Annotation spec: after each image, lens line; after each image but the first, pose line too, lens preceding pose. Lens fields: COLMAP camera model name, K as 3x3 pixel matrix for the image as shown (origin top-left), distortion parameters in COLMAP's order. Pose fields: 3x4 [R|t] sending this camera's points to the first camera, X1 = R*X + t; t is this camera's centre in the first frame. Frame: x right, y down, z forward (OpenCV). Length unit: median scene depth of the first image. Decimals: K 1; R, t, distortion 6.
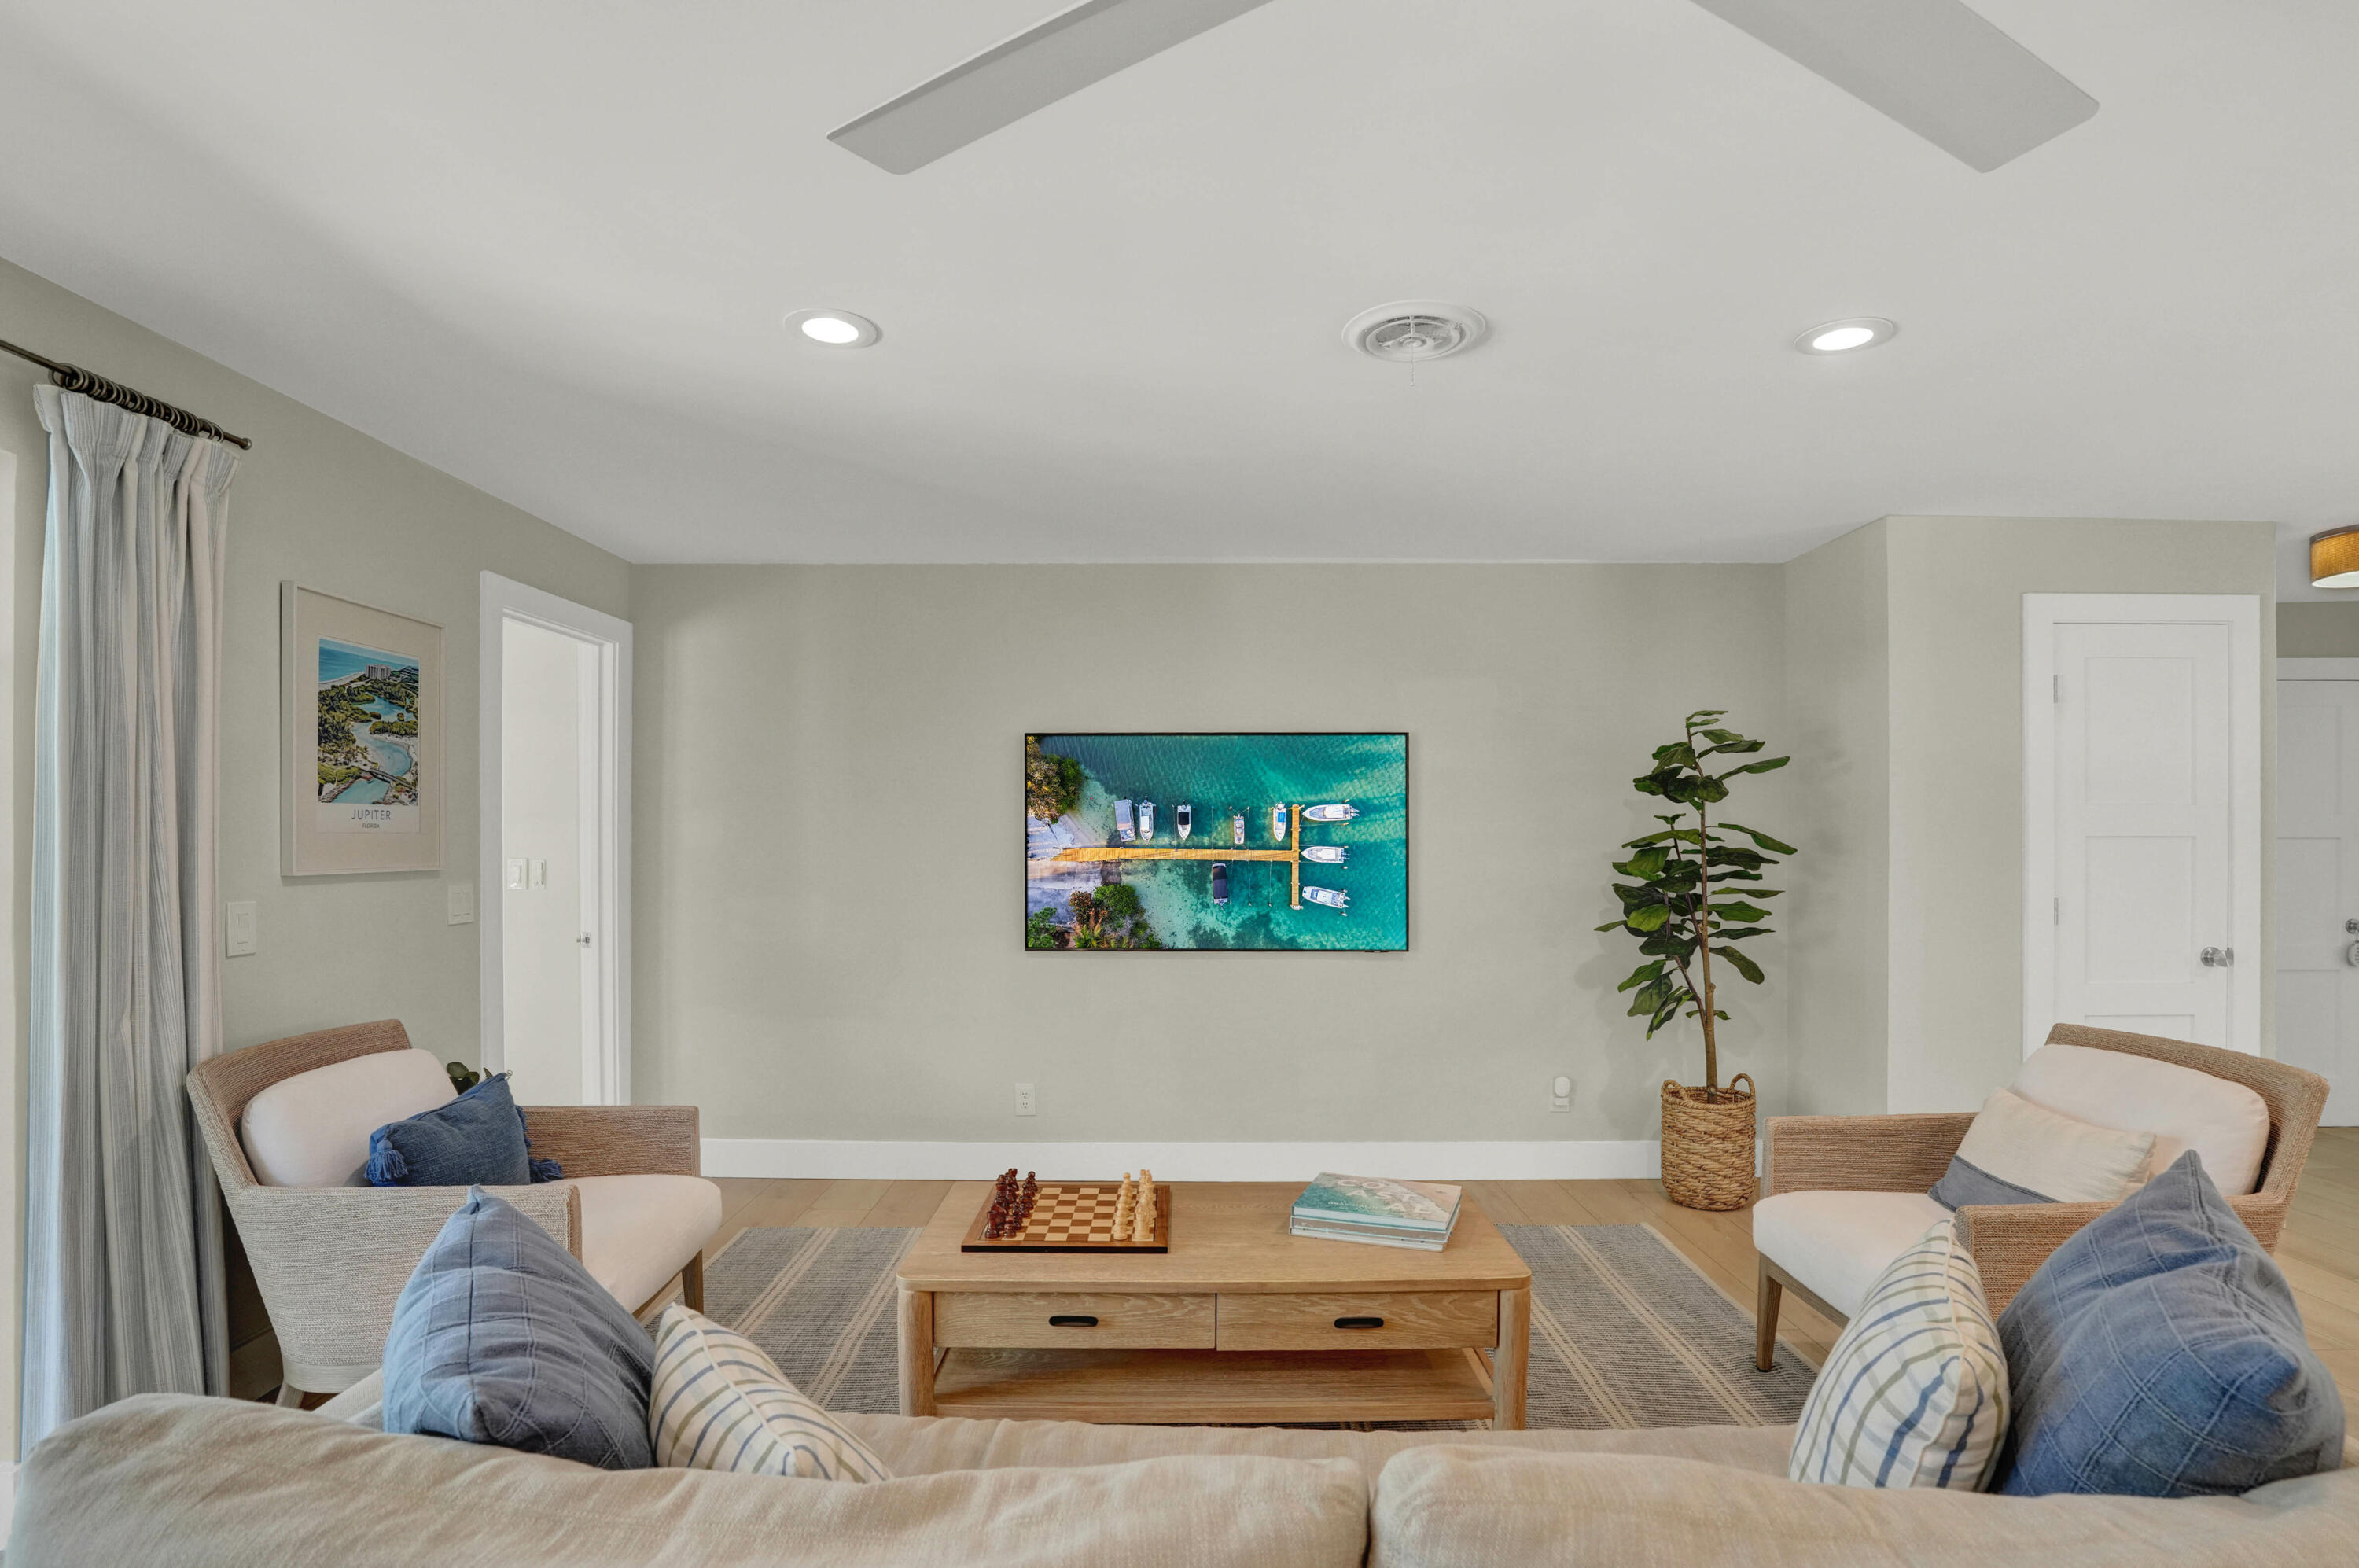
lens RADIAL K [[1186.6, 0, 1180.3], [0, 1186.6, 845.1], [0, 0, 1]] dist [-0.033064, -0.003100]
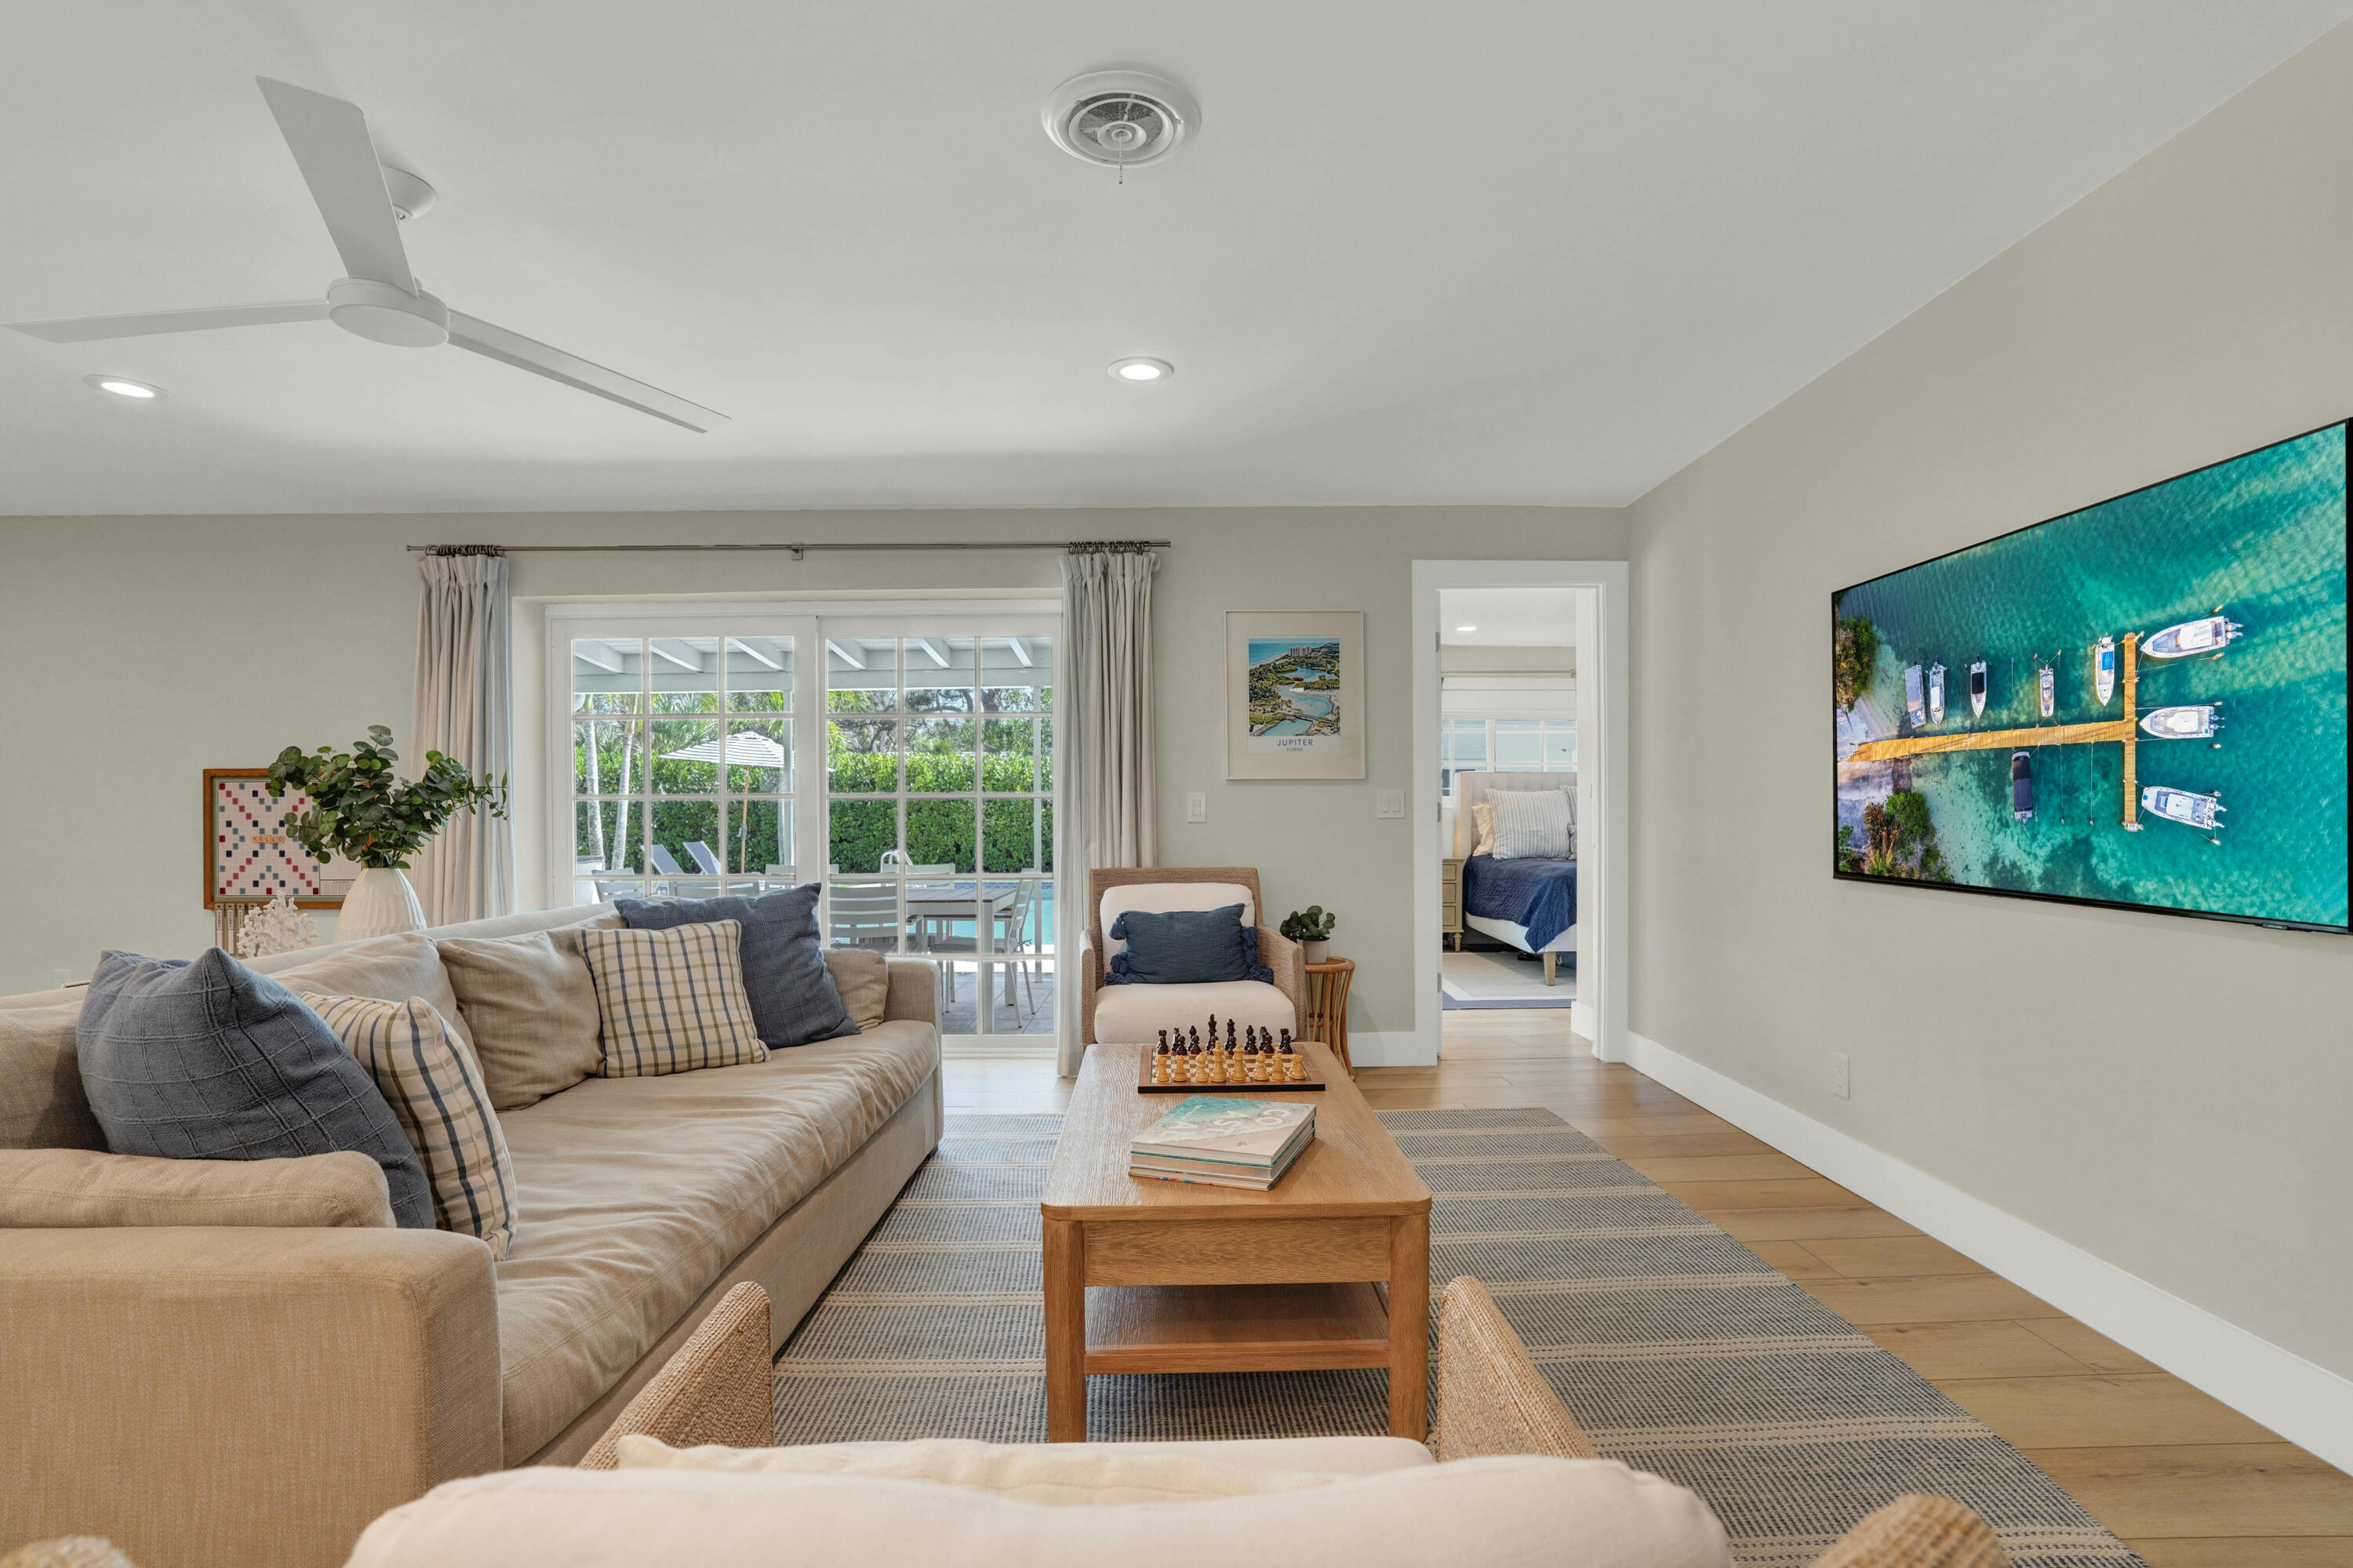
lens RADIAL K [[1139.4, 0, 1185.7], [0, 1139.4, 813.7], [0, 0, 1]] dist [-0.058437, 0.017699]
pose [[0.023258, -0.002674, -0.999726, 0.579821], [-0.009199, 0.999954, -0.002888, 0.051899], [0.999687, 0.009264, 0.023232, 0.568740]]
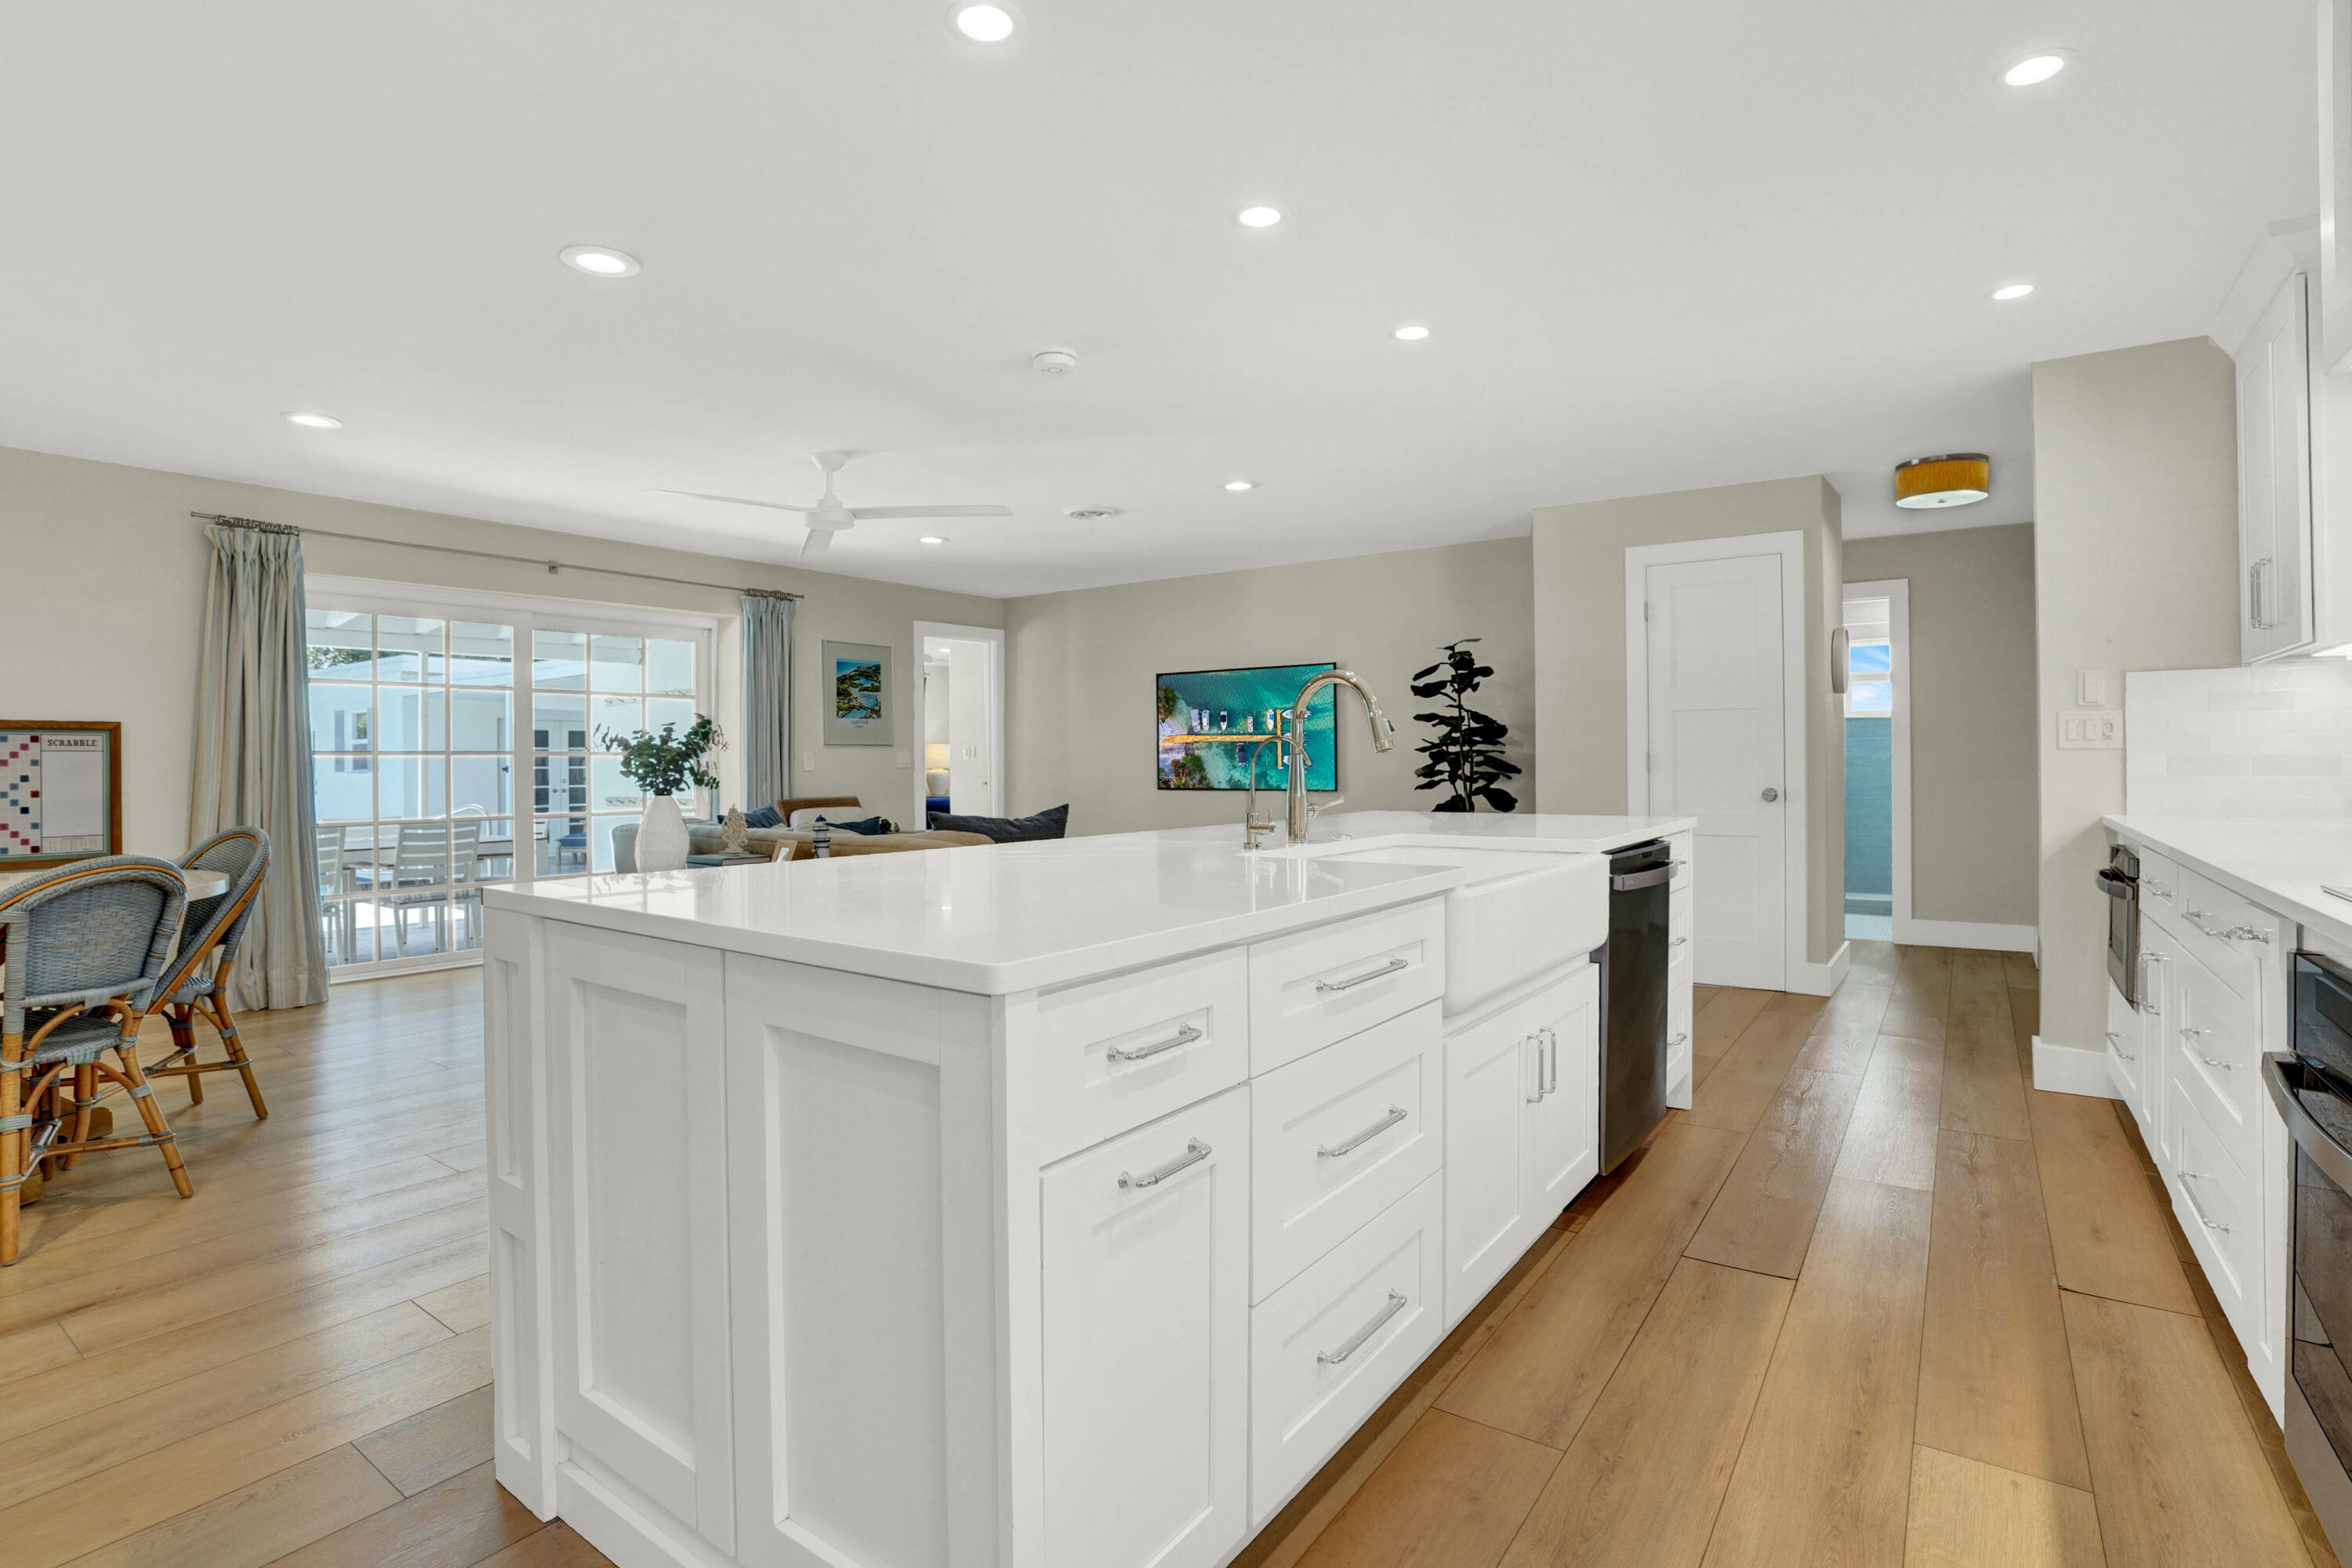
lens RADIAL K [[1138.9, 0, 1171.8], [0, 1138.9, 735.1], [0, 0, 1]] dist [-0.058437, 0.017699]
pose [[0.825379, -0.017161, -0.564318, 0.930413], [-0.000025, 0.999537, -0.030433, 0.056289], [0.564579, 0.025133, 0.824996, -0.497746]]
